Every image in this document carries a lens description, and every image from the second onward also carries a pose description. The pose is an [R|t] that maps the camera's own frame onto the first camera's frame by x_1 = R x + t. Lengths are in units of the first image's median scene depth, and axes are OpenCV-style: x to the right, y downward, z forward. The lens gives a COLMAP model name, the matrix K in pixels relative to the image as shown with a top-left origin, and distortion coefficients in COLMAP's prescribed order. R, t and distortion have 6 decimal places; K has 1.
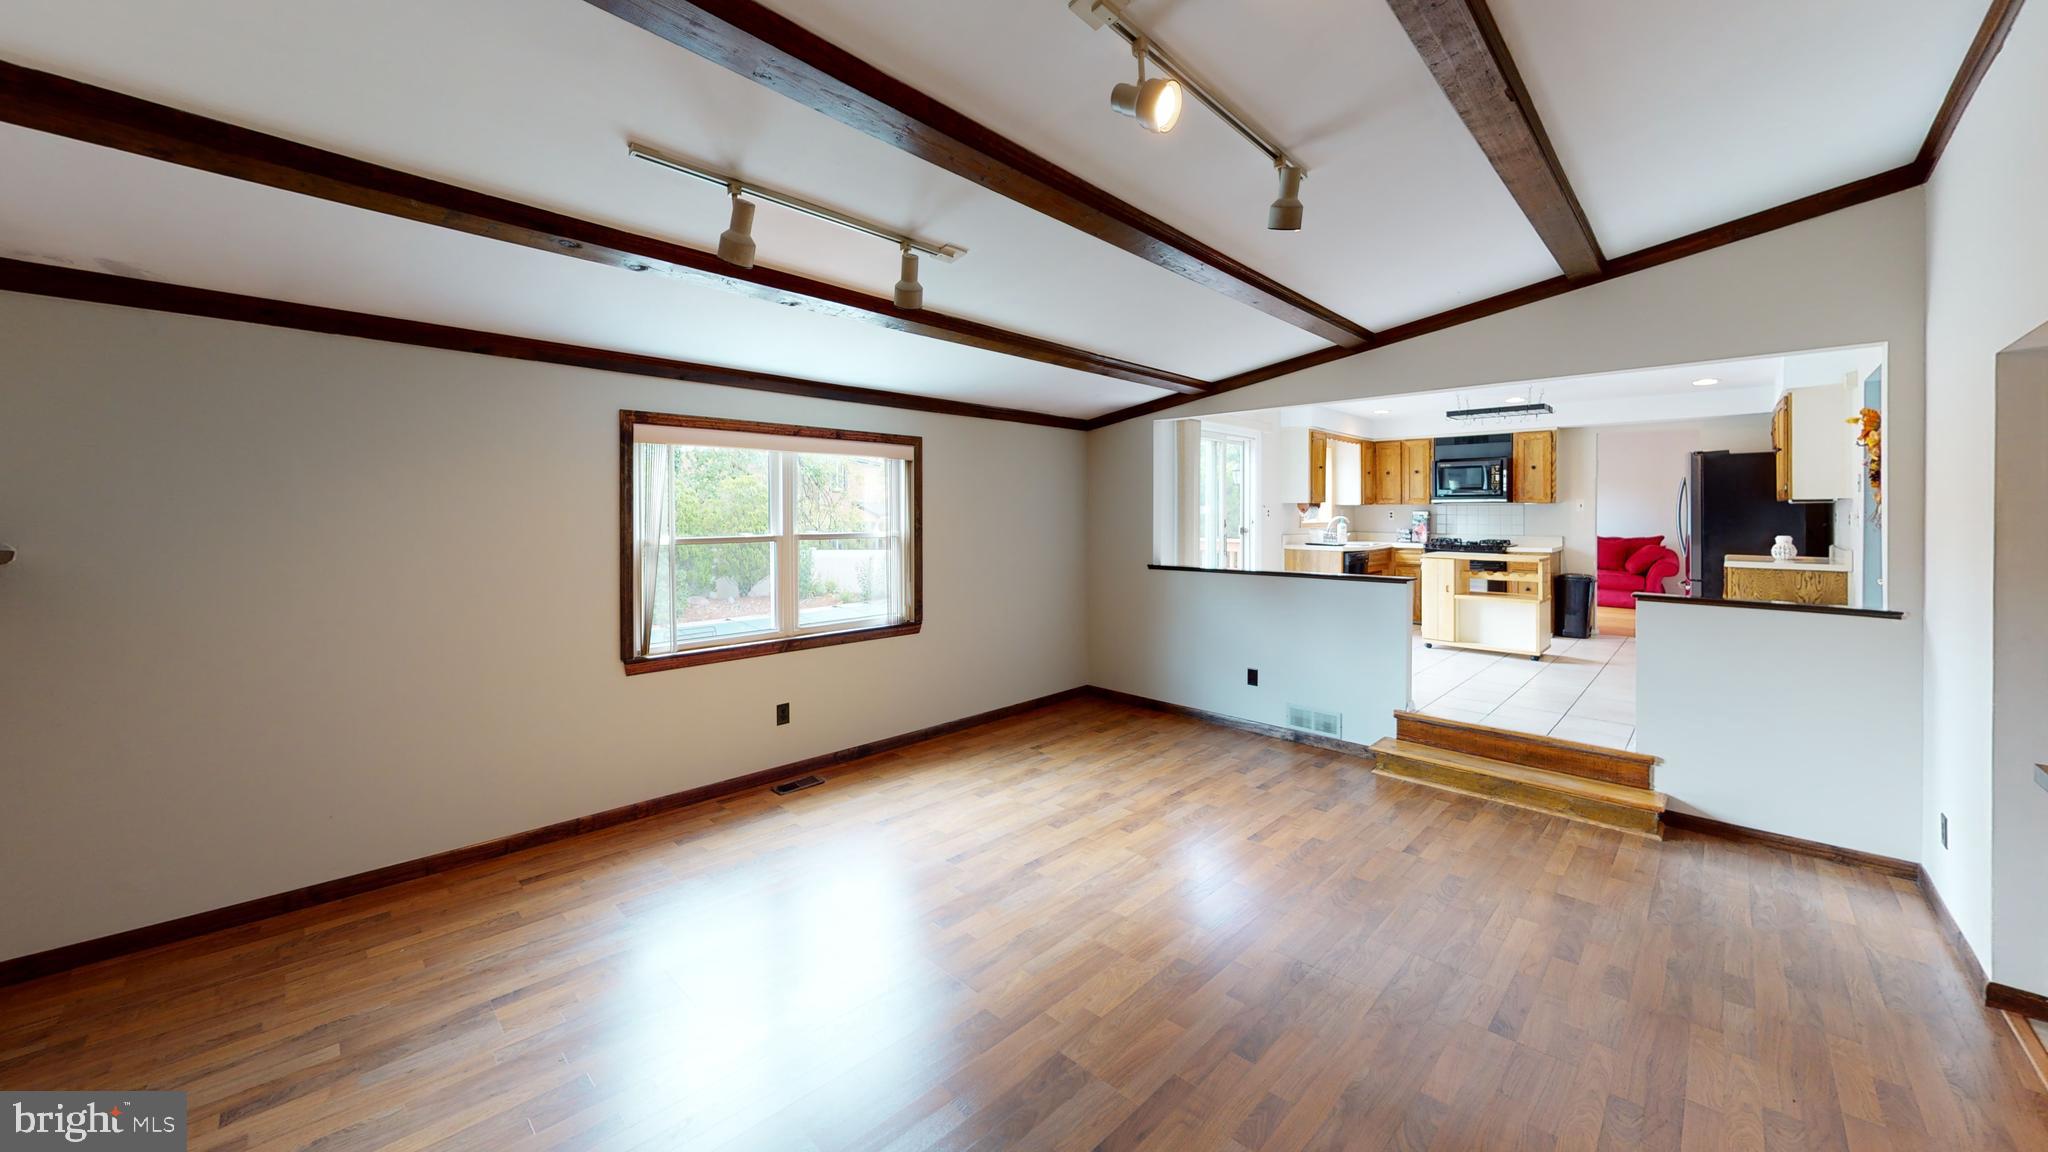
lens RADIAL K [[734.5, 0, 1016.4], [0, 734.5, 615.1], [0, 0, 1]] dist [0.000952, -0.005564]
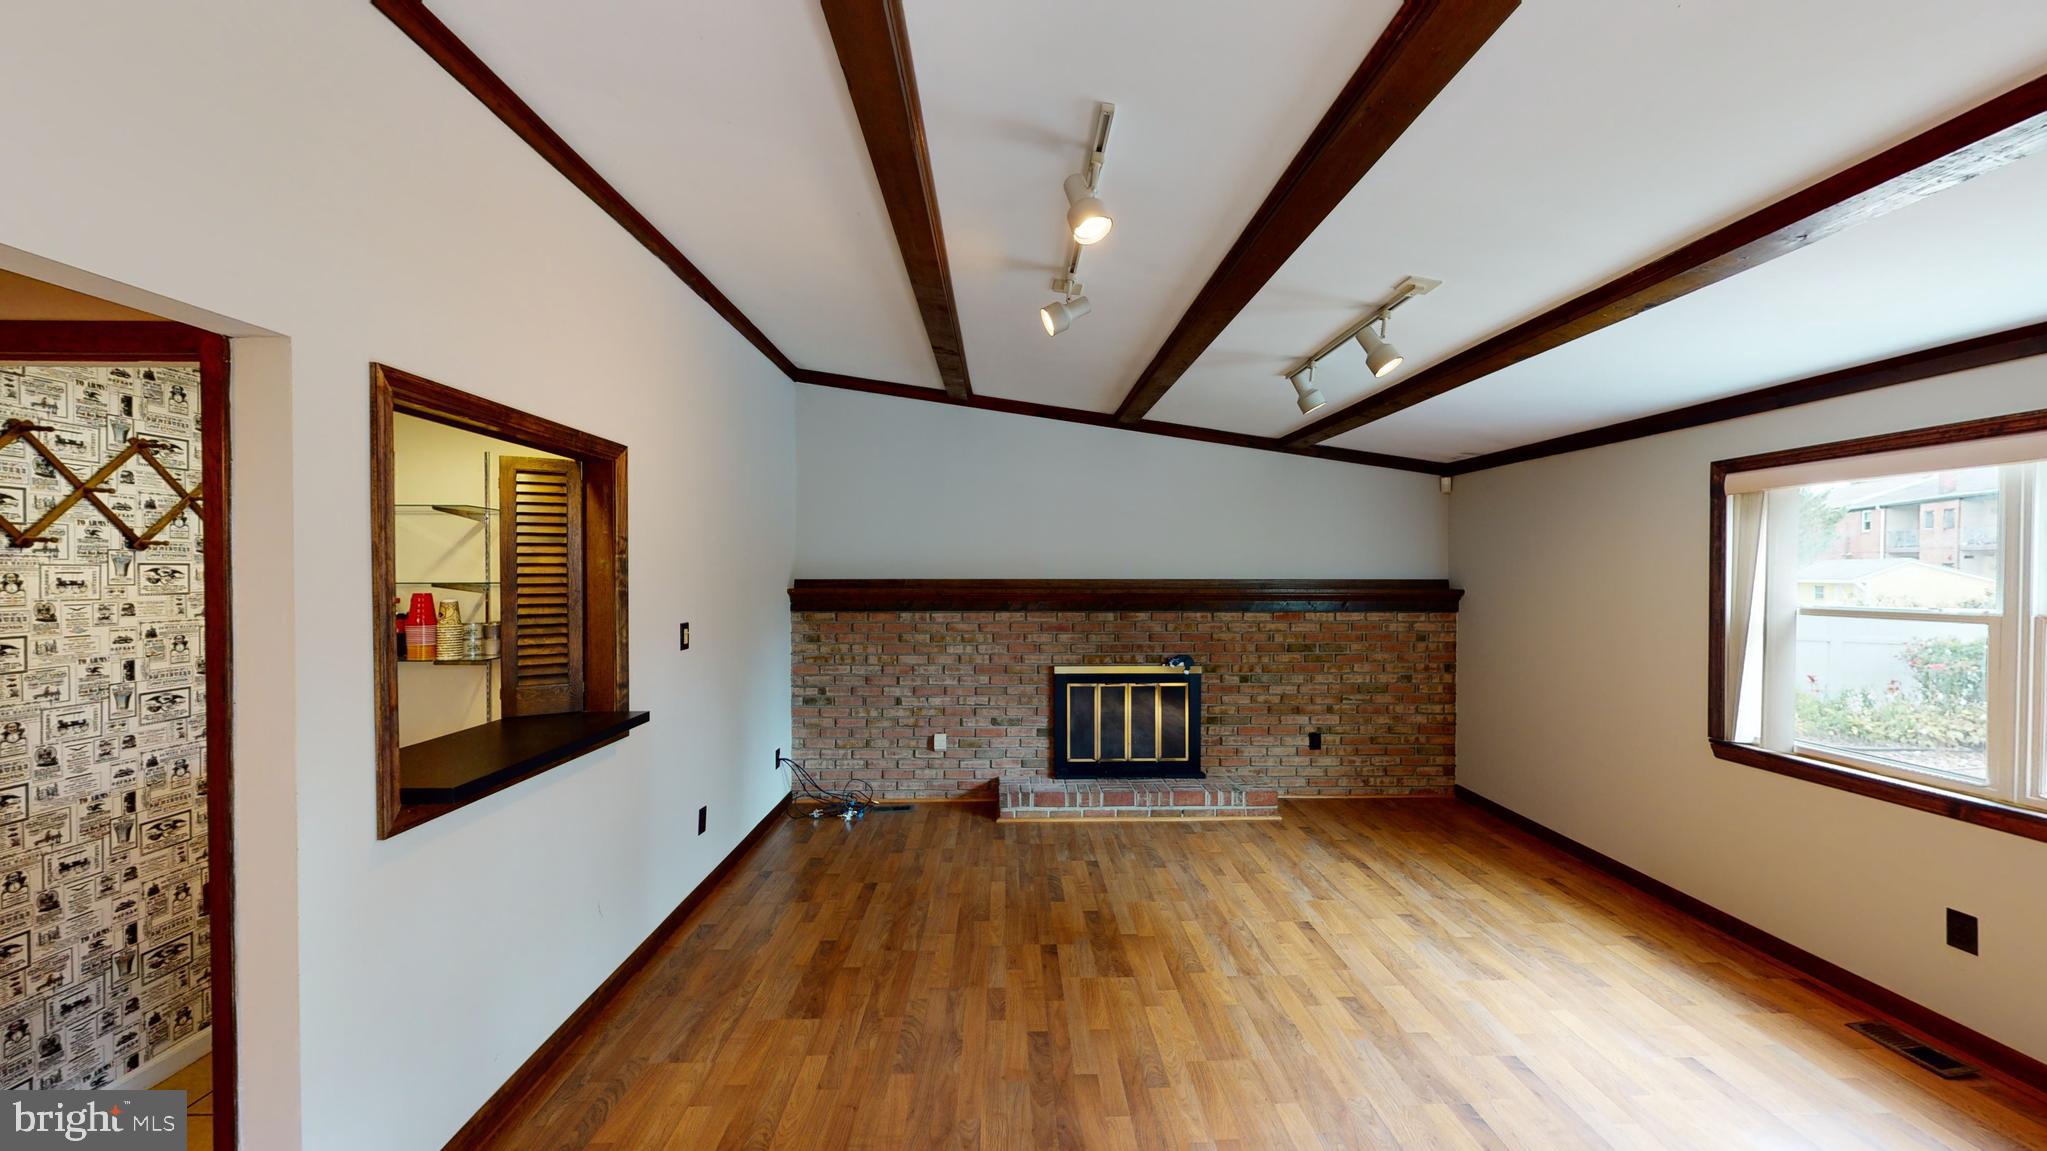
lens RADIAL K [[752.3, 0, 1023.5], [0, 752.3, 575.5], [0, 0, 1]] dist [0.000201, -0.000366]
pose [[-0.690639, 0.001394, -0.723198, 0.614037], [-0.102323, 0.989750, 0.099624, -0.122495], [0.715924, 0.142804, -0.683418, 0.878627]]
